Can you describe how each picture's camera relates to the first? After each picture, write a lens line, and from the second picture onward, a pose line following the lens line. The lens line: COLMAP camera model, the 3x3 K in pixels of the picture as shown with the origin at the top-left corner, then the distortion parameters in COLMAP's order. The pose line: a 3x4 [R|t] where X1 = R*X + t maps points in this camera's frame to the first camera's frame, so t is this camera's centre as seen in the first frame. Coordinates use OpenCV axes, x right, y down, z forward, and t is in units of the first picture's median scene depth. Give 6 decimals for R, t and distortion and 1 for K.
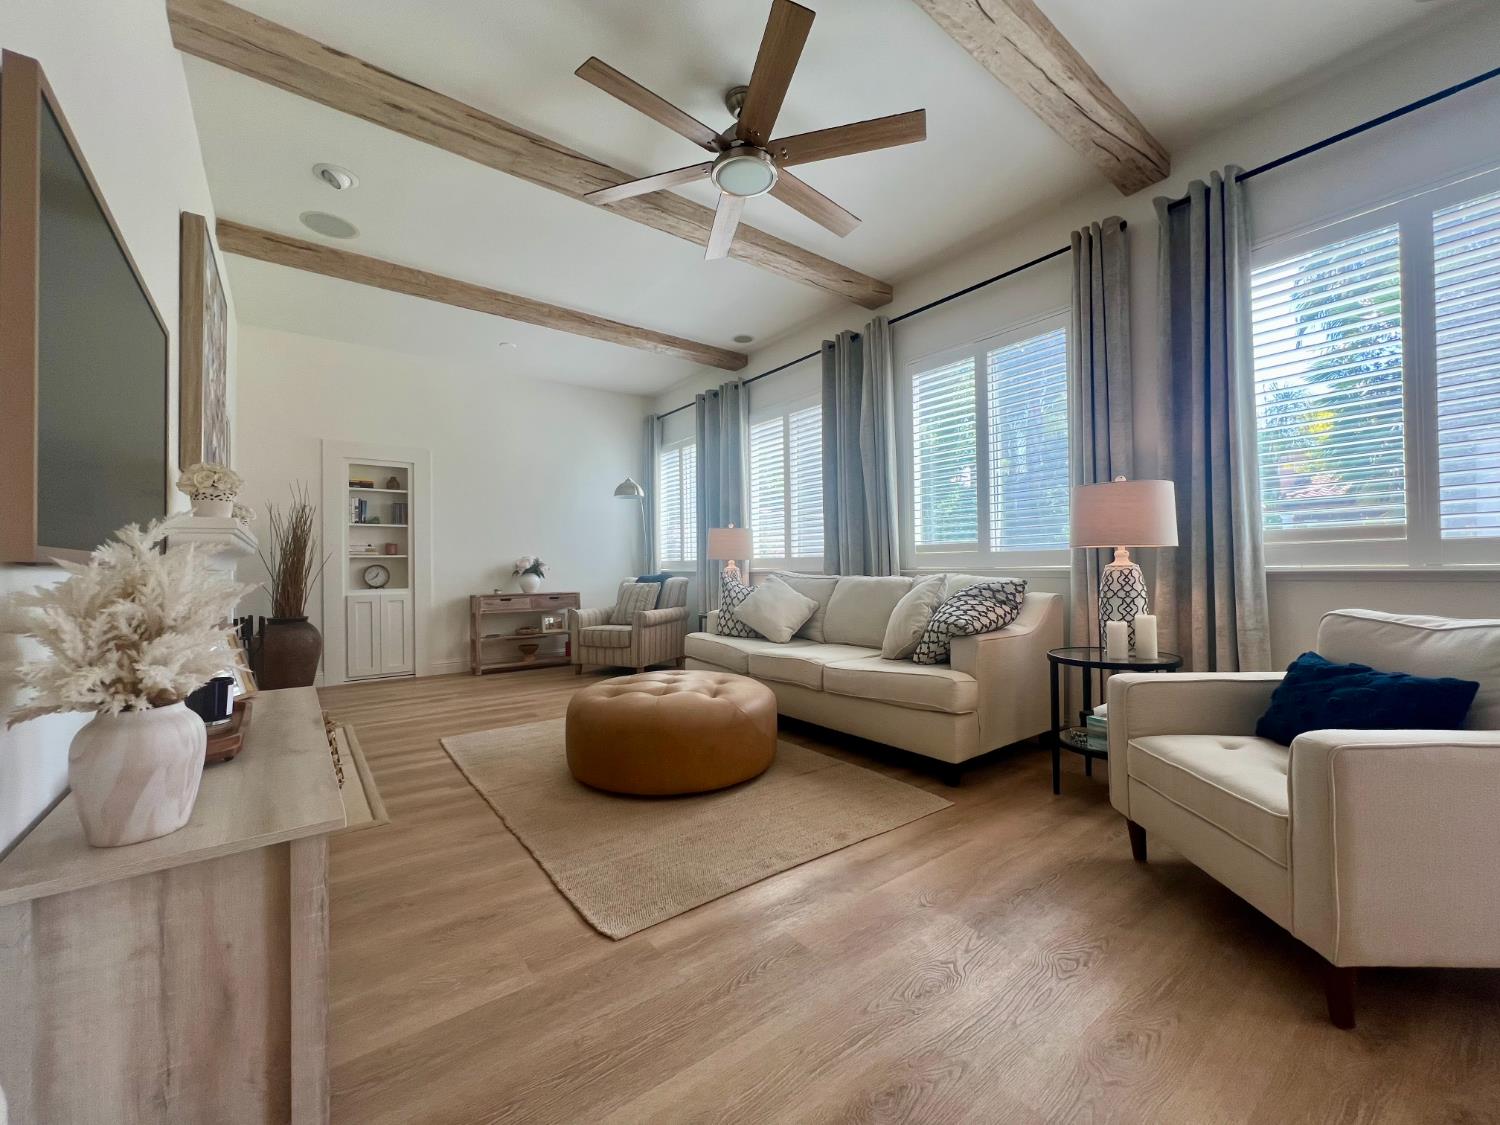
lens RADIAL K [[594.9, 0, 754.2], [0, 594.9, 561.1], [0, 0, 1]] dist [-0.009138, -0.000106]
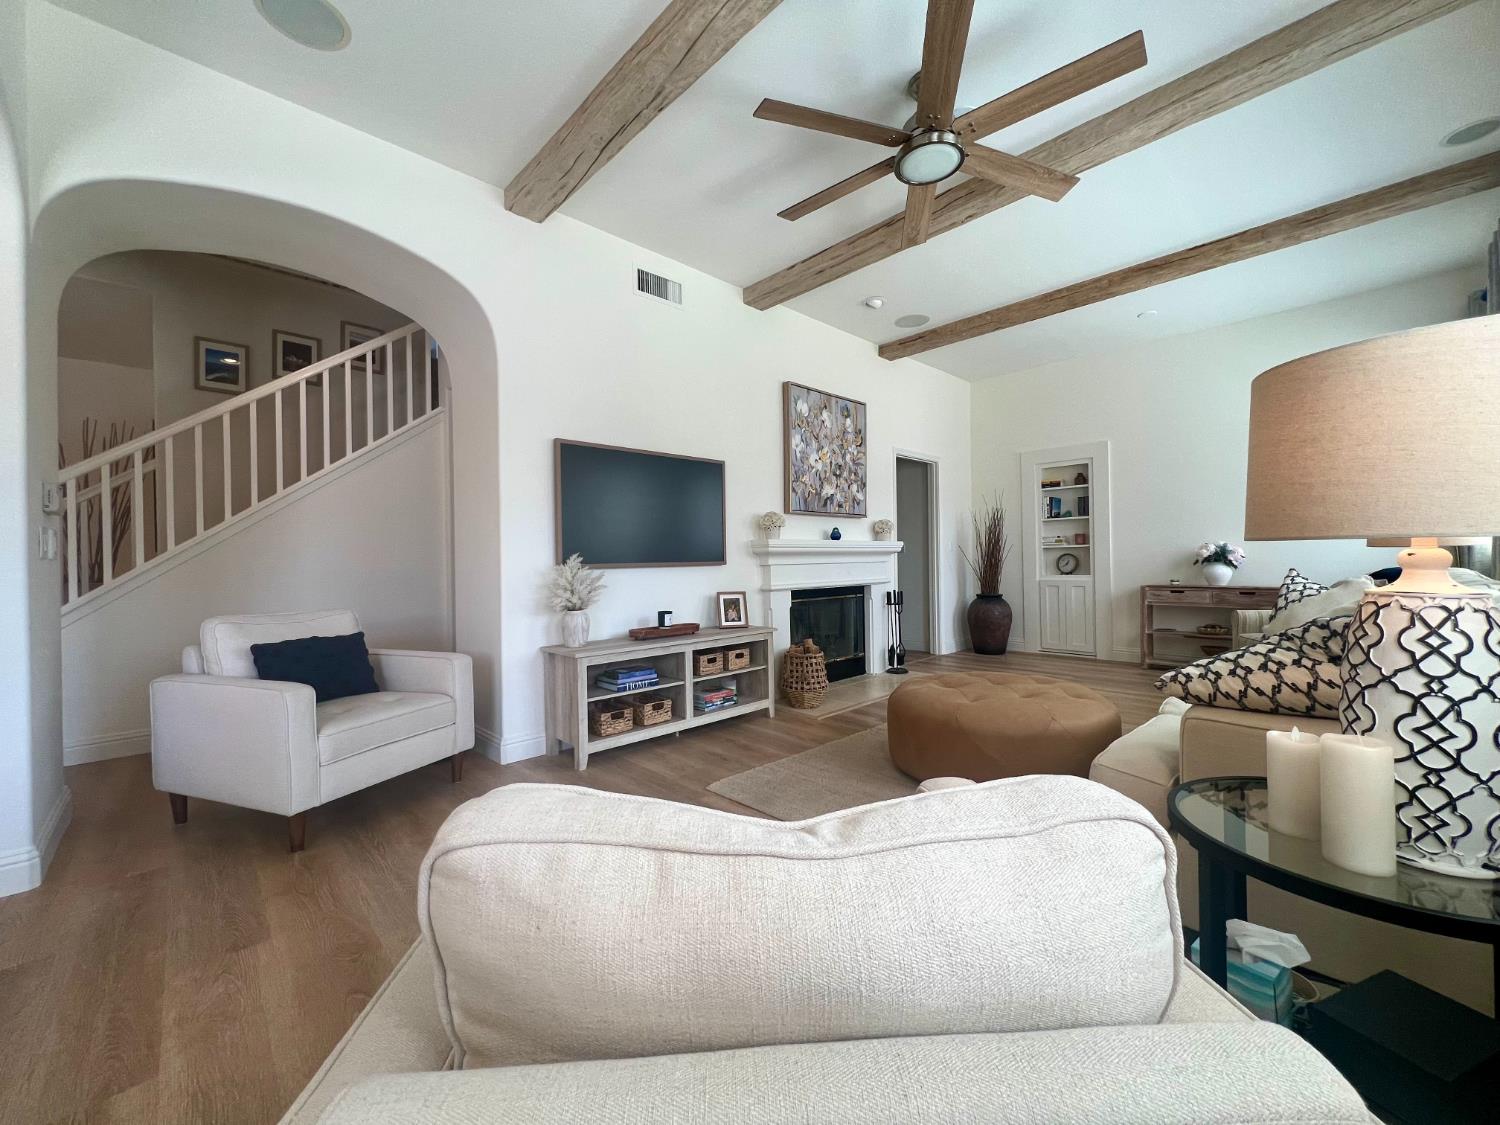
lens RADIAL K [[594.9, 0, 745.6], [0, 594.9, 556.6], [0, 0, 1]] dist [-0.009138, -0.000106]
pose [[0.096011, 0.006110, -0.995361, 0.451242], [0.025050, 0.999650, 0.008553, -0.013244], [0.995065, -0.025755, 0.095825, 0.295229]]
